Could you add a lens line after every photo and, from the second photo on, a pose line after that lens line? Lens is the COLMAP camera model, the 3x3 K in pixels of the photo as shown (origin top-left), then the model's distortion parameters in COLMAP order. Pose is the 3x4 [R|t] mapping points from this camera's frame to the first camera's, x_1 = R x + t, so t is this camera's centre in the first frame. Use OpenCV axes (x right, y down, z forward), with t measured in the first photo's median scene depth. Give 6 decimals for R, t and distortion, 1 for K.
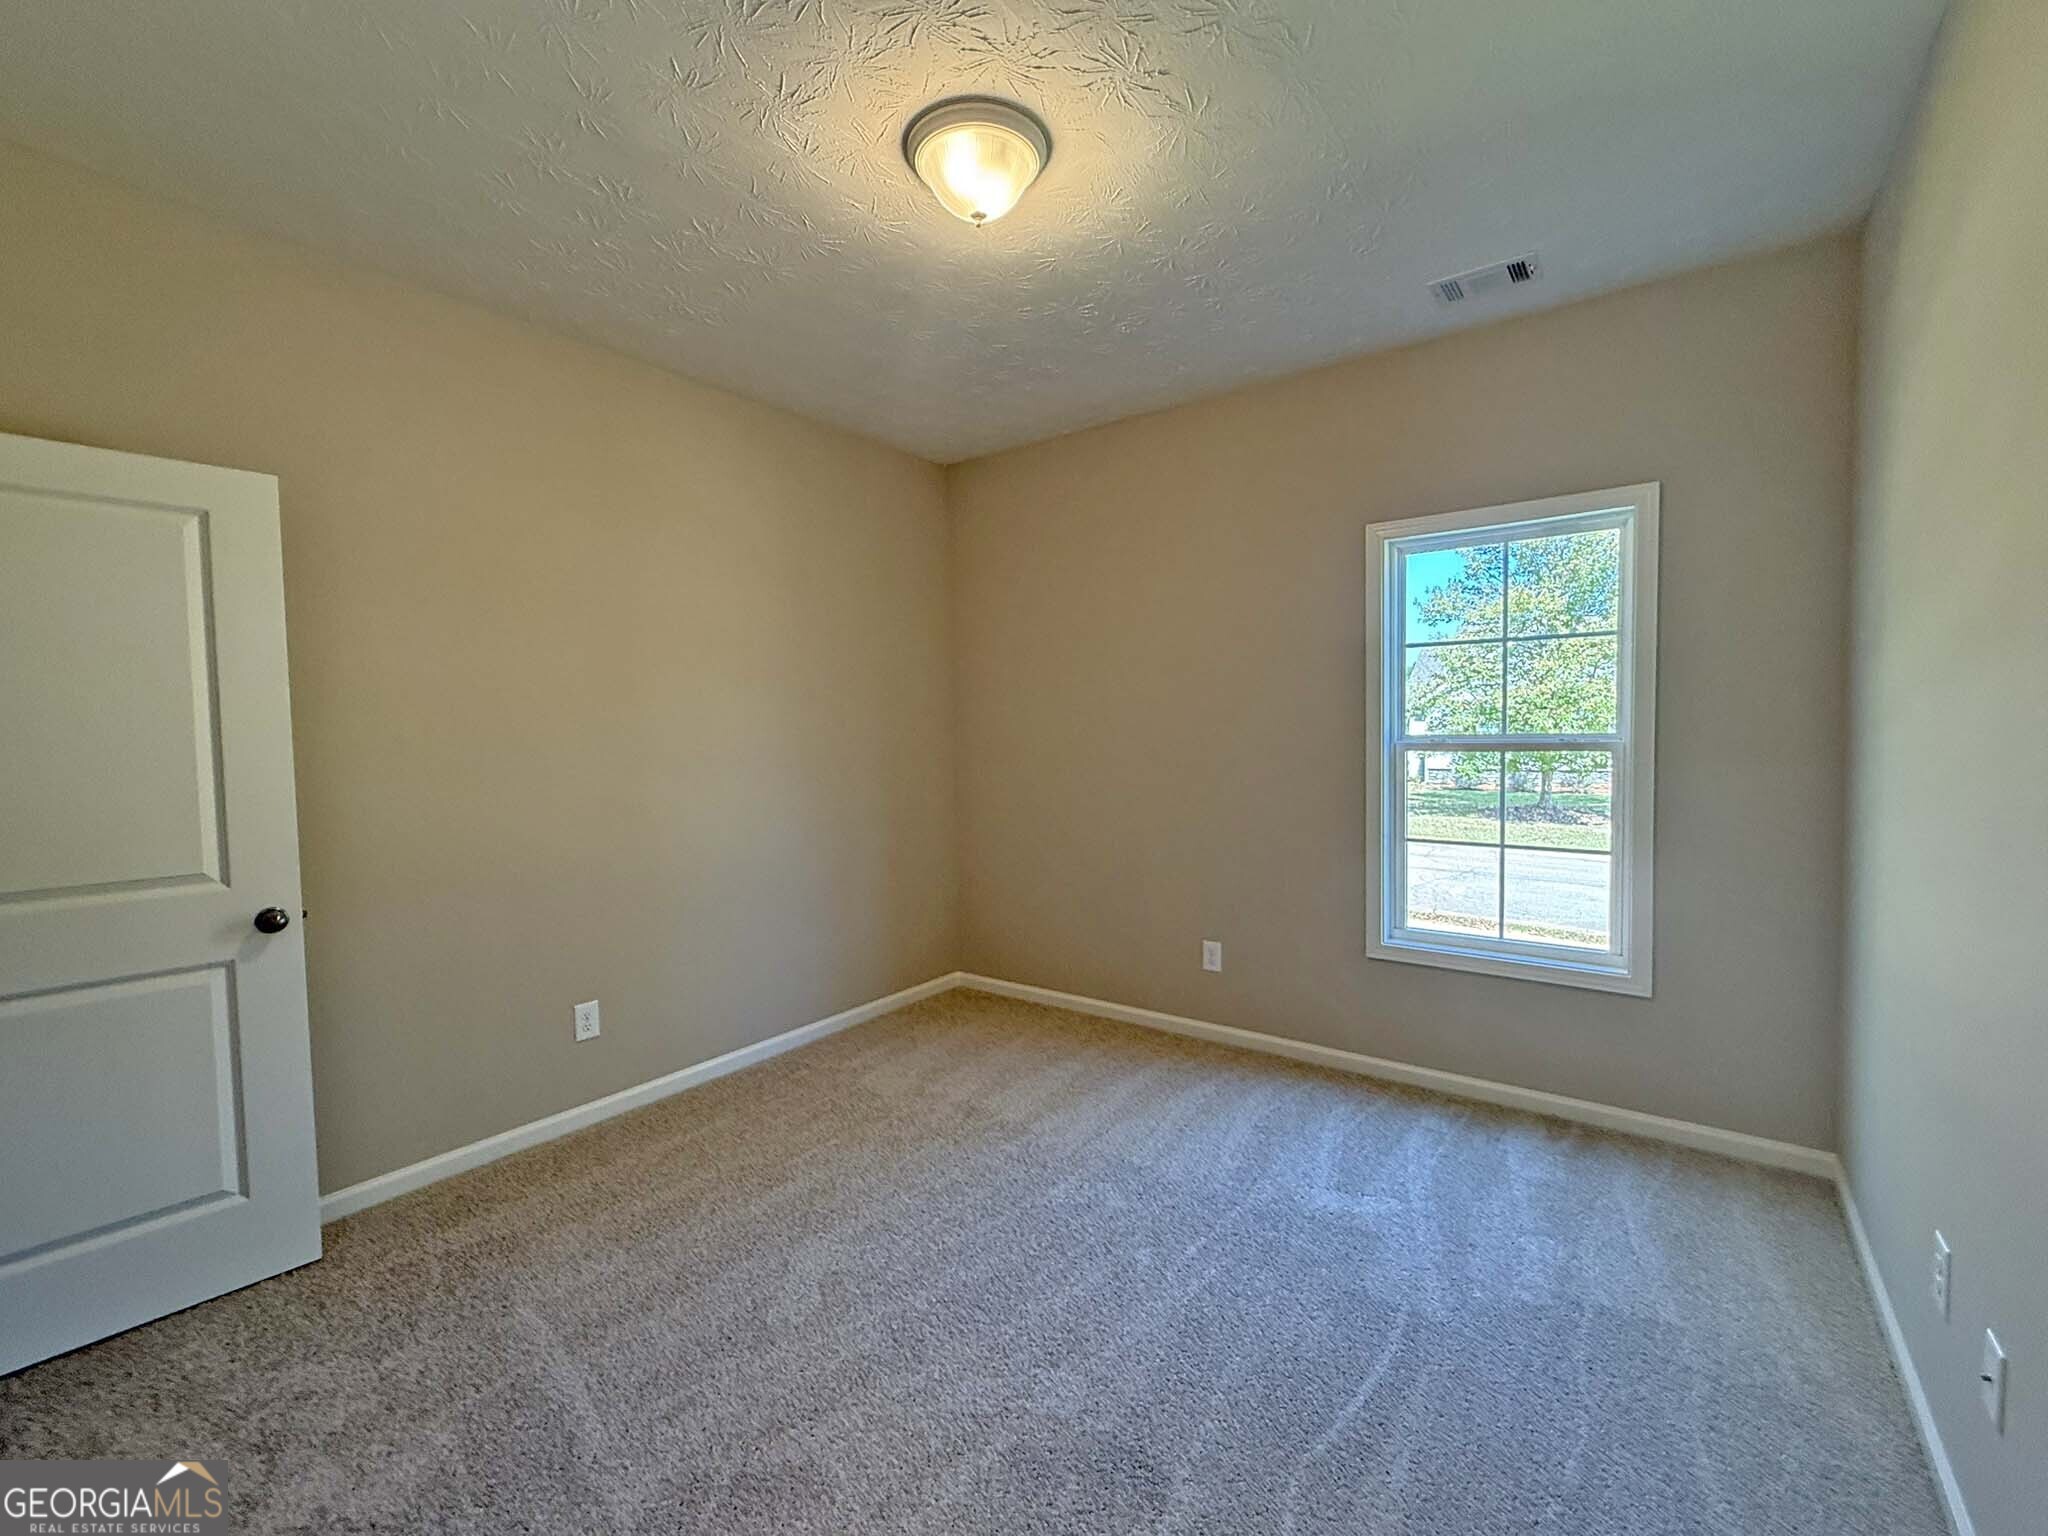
lens RADIAL K [[873.8, 0, 1041.3], [0, 873.8, 765.5], [0, 0, 1]] dist [0.000347, 0.000022]
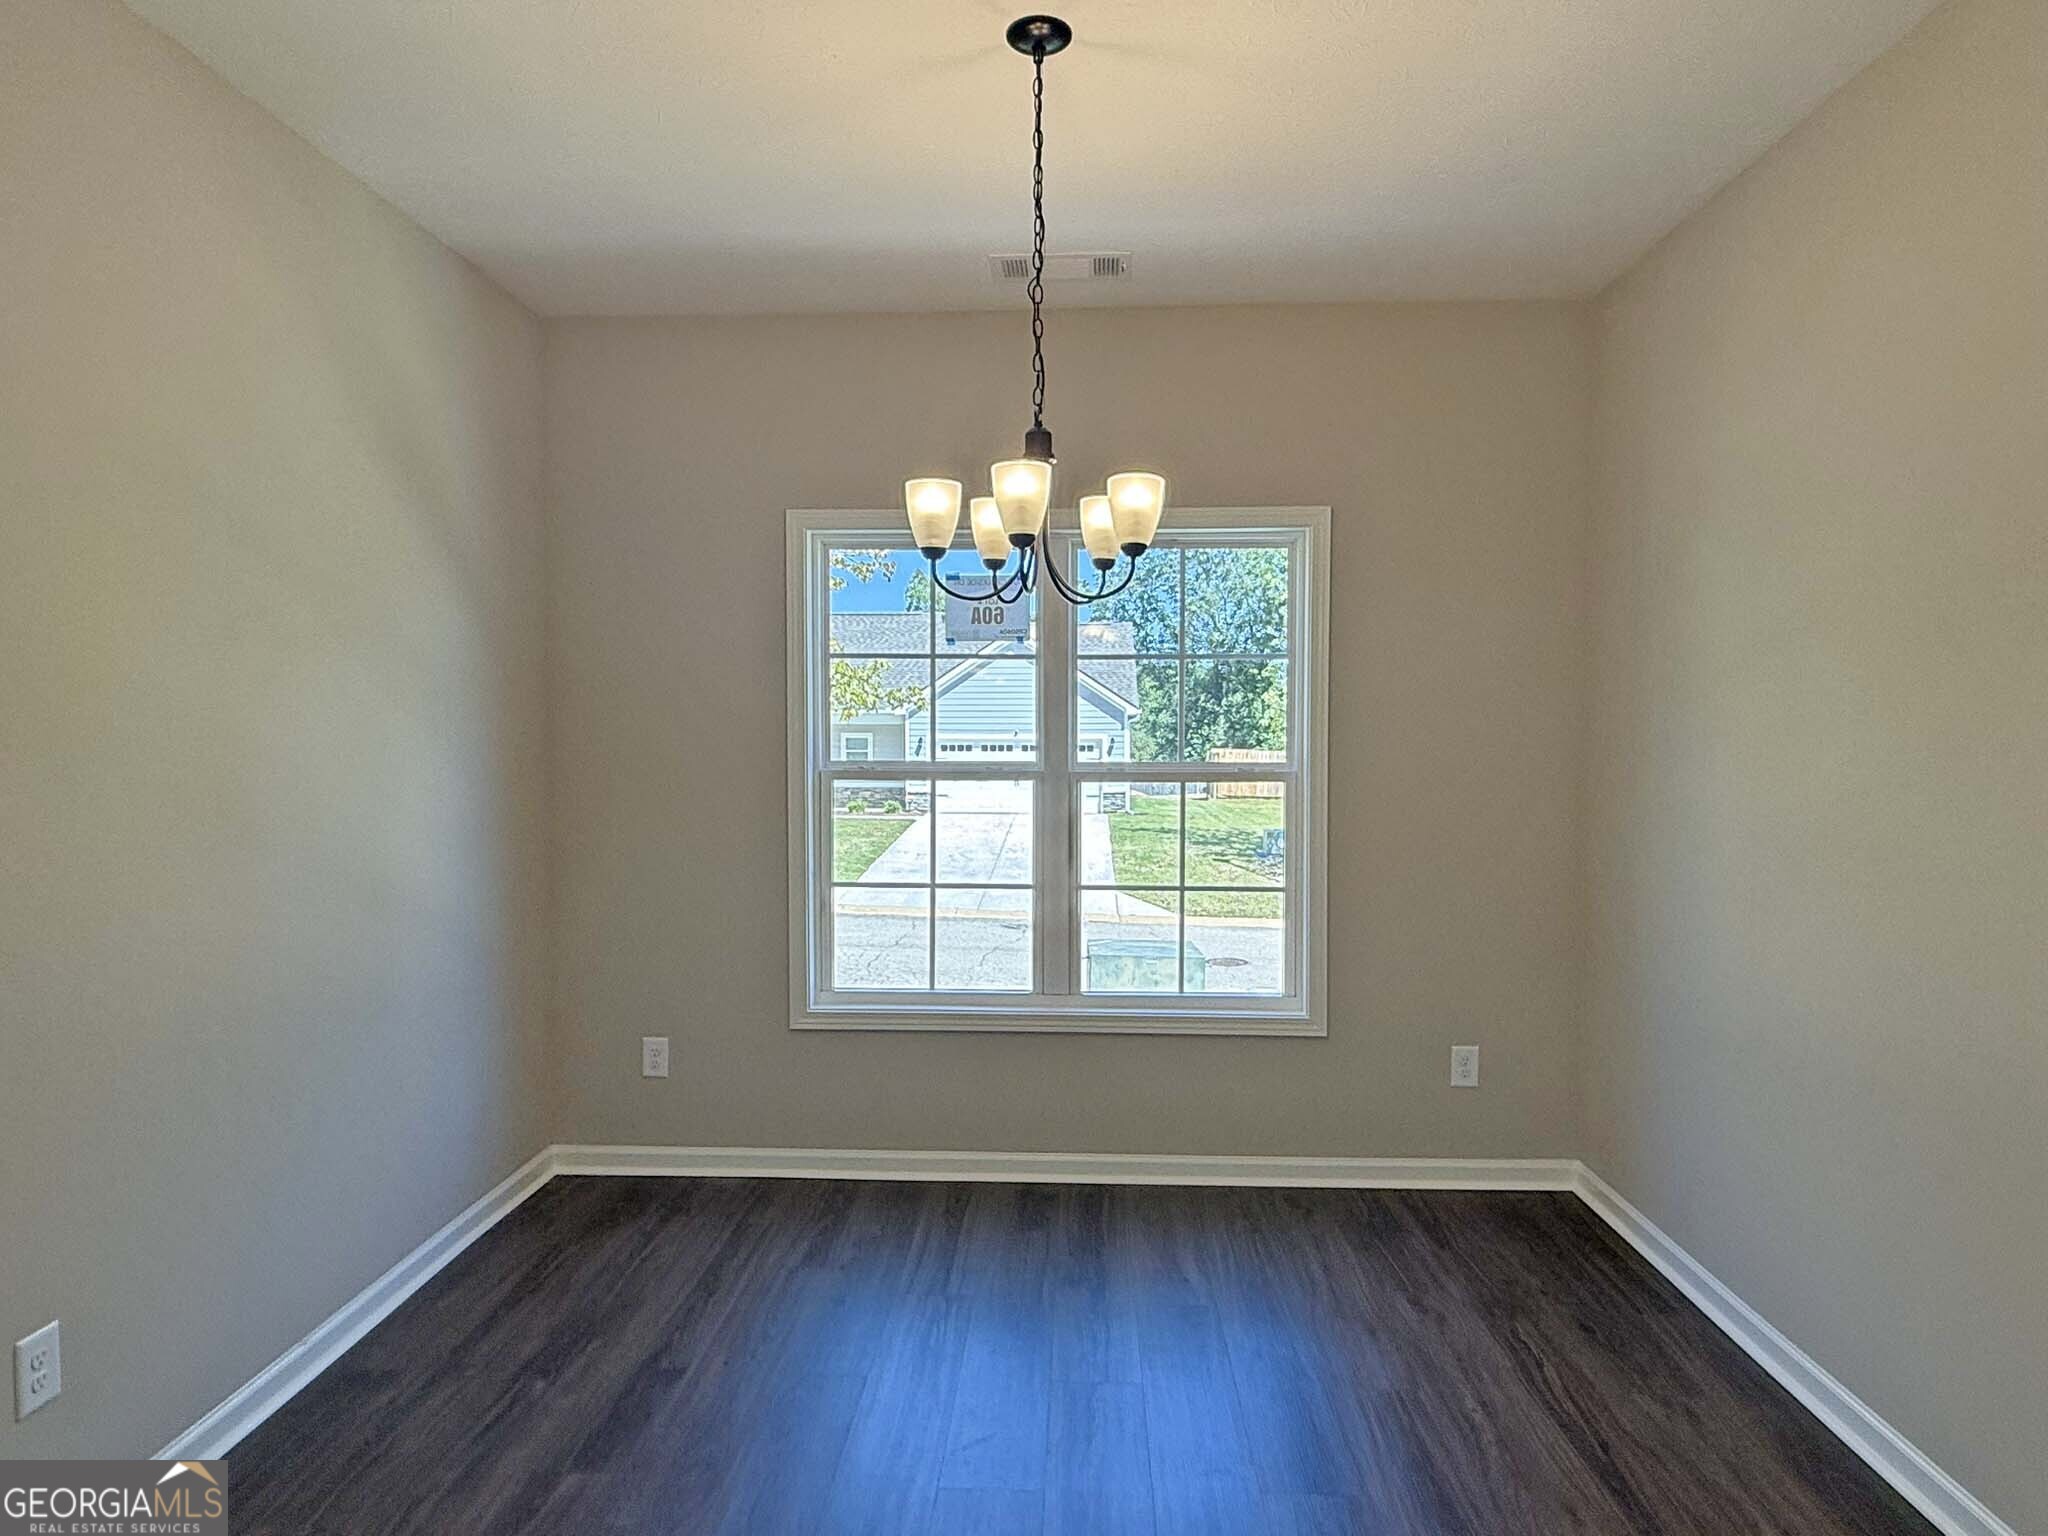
lens RADIAL K [[1092.3, 0, 1024.0], [0, 1092.3, 768.0], [0, 0, 1]] dist [-0.053101, 0.000014]
pose [[0.818482, 0.007213, 0.574486, -0.242166], [0.008205, 0.999672, -0.024241, -0.004793], [-0.574473, 0.024555, 0.818155, 0.183231]]
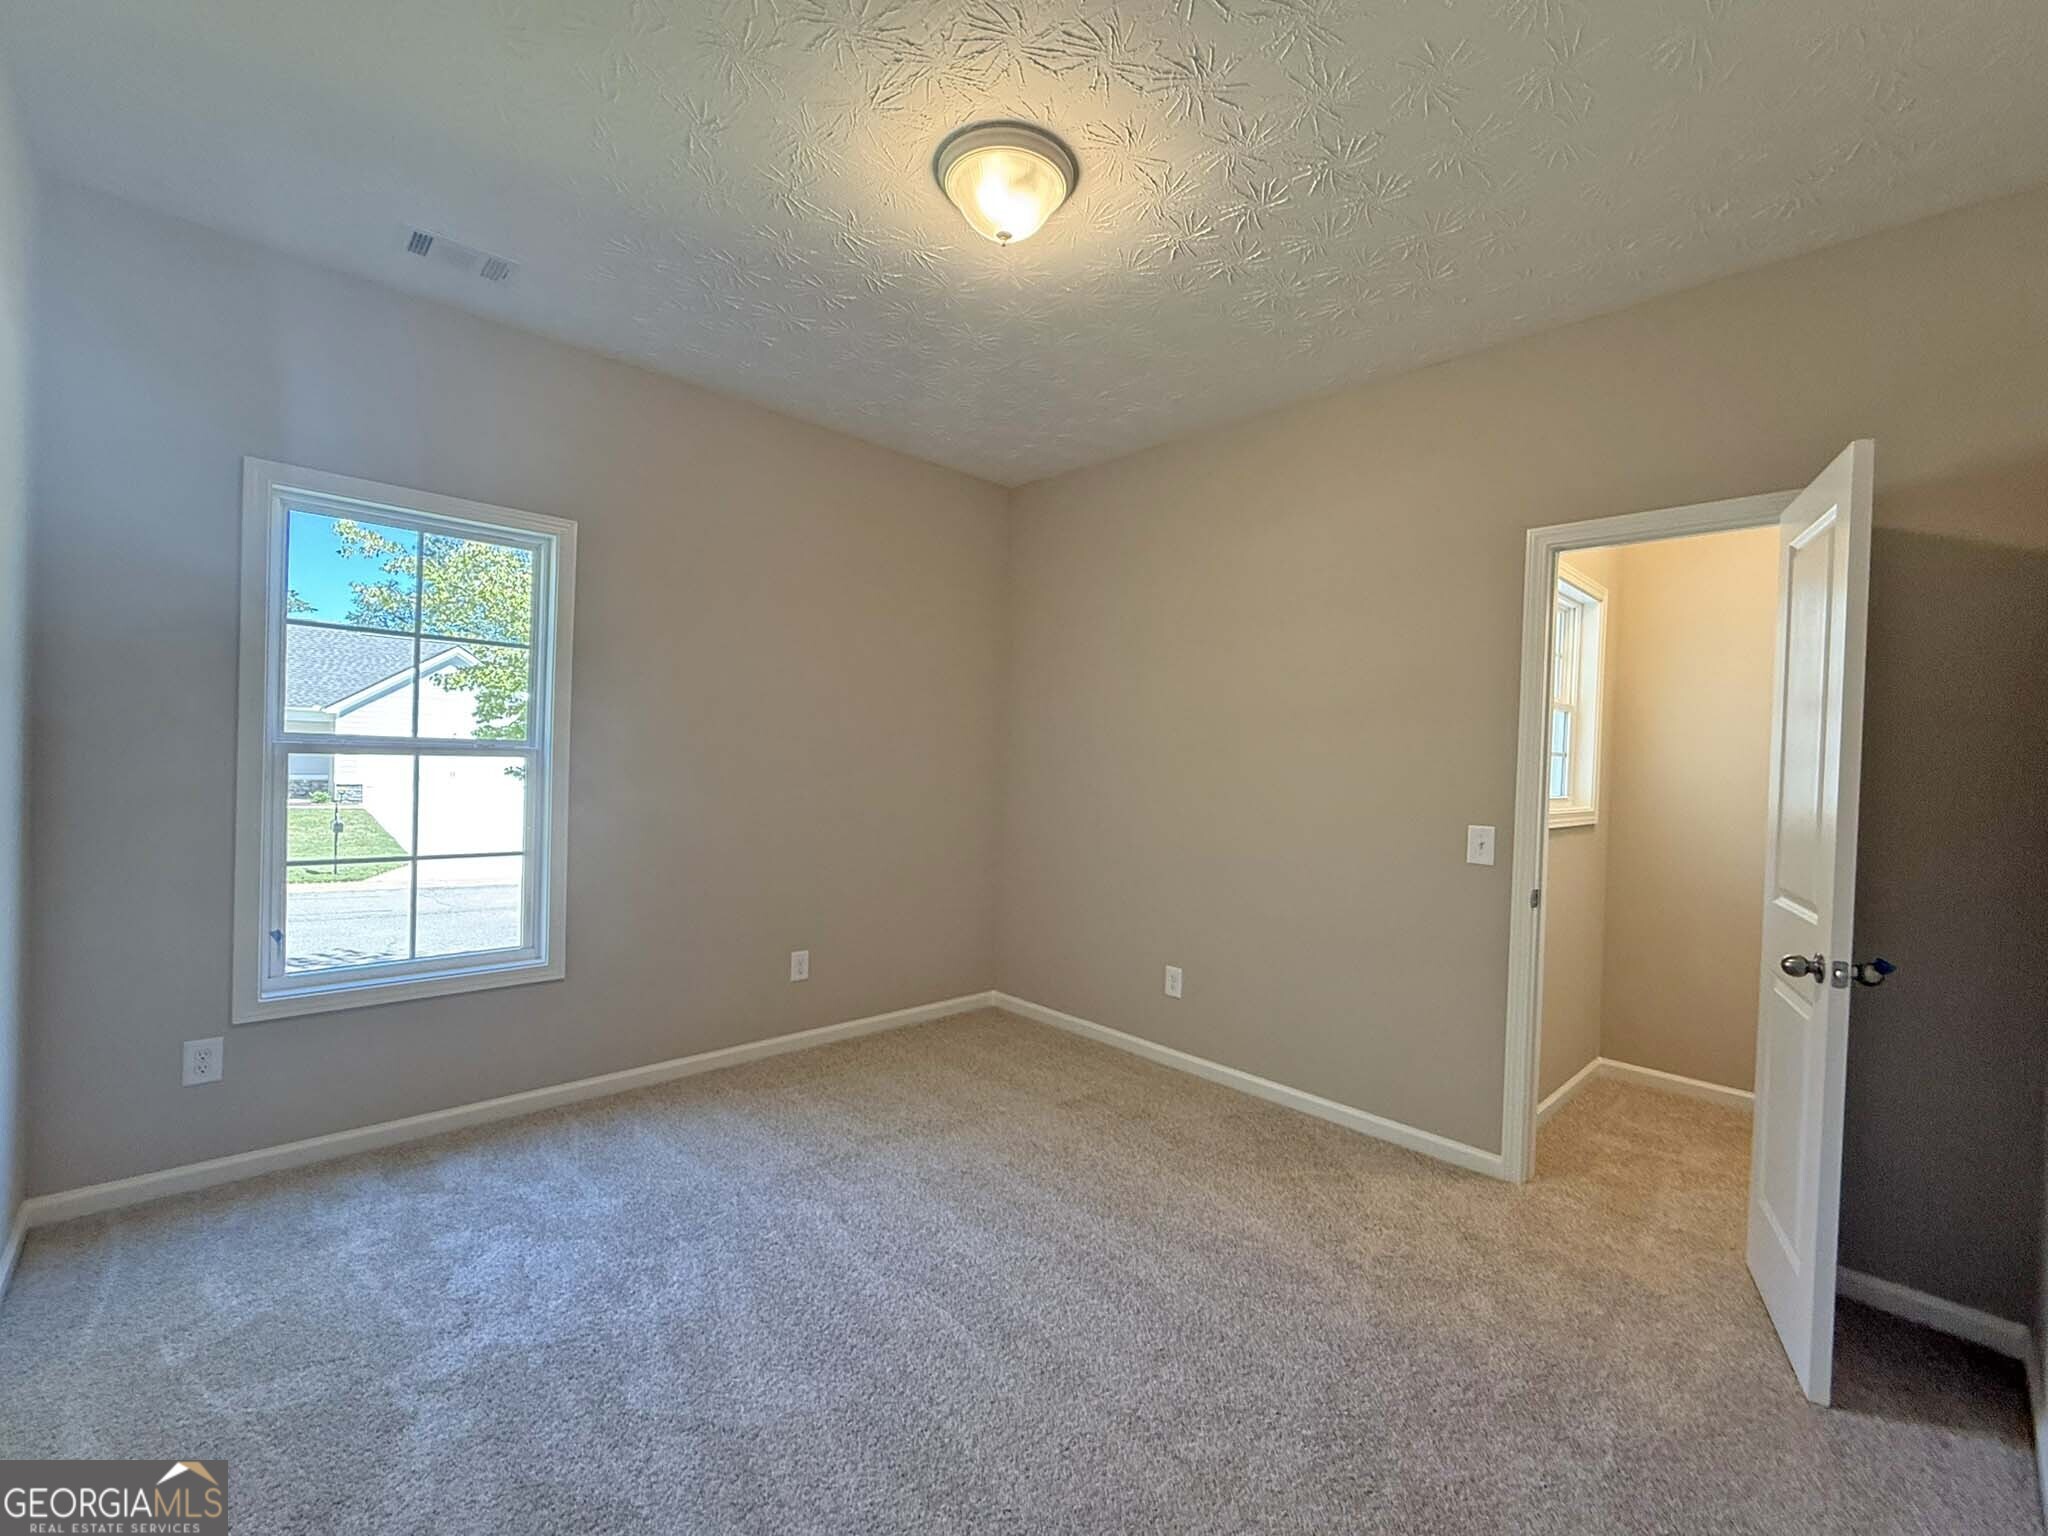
lens RADIAL K [[873.8, 0, 1041.3], [0, 873.8, 765.5], [0, 0, 1]] dist [0.000347, 0.000022]
pose [[0.128853, 0.004090, 0.991655, -0.302490], [-0.005293, 0.999980, -0.003436, -0.006123], [-0.991650, -0.004806, 0.128873, 0.226509]]
